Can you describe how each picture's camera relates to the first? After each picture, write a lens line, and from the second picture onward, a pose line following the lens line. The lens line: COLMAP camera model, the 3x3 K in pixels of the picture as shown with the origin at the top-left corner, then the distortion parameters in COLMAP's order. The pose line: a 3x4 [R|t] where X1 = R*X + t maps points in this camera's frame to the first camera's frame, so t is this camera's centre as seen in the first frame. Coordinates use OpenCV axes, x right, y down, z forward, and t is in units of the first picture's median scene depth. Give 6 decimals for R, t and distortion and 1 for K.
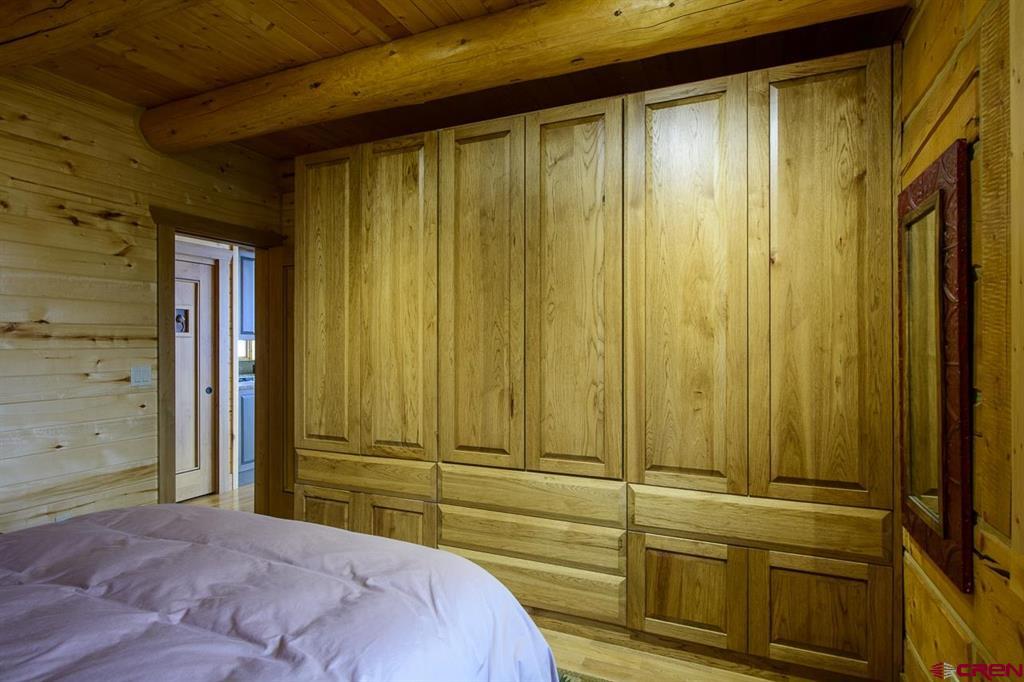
lens RADIAL K [[533.5, 0, 518.1], [0, 533.5, 345.5], [0, 0, 1]] dist [-0.000789, -0.004379]
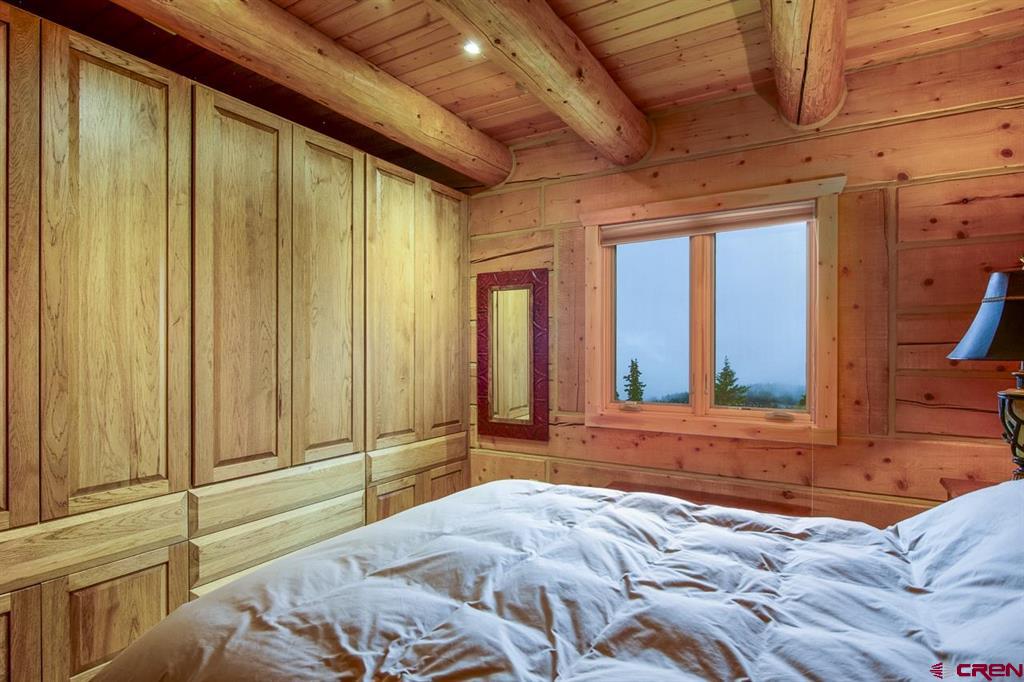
lens RADIAL K [[533.5, 0, 514.0], [0, 533.5, 349.1], [0, 0, 1]] dist [-0.000789, -0.004379]
pose [[0.137821, -0.002203, 0.990455, -0.953548], [-0.003307, 0.999991, 0.002685, 0.001203], [-0.990452, -0.003646, 0.137813, 0.430215]]
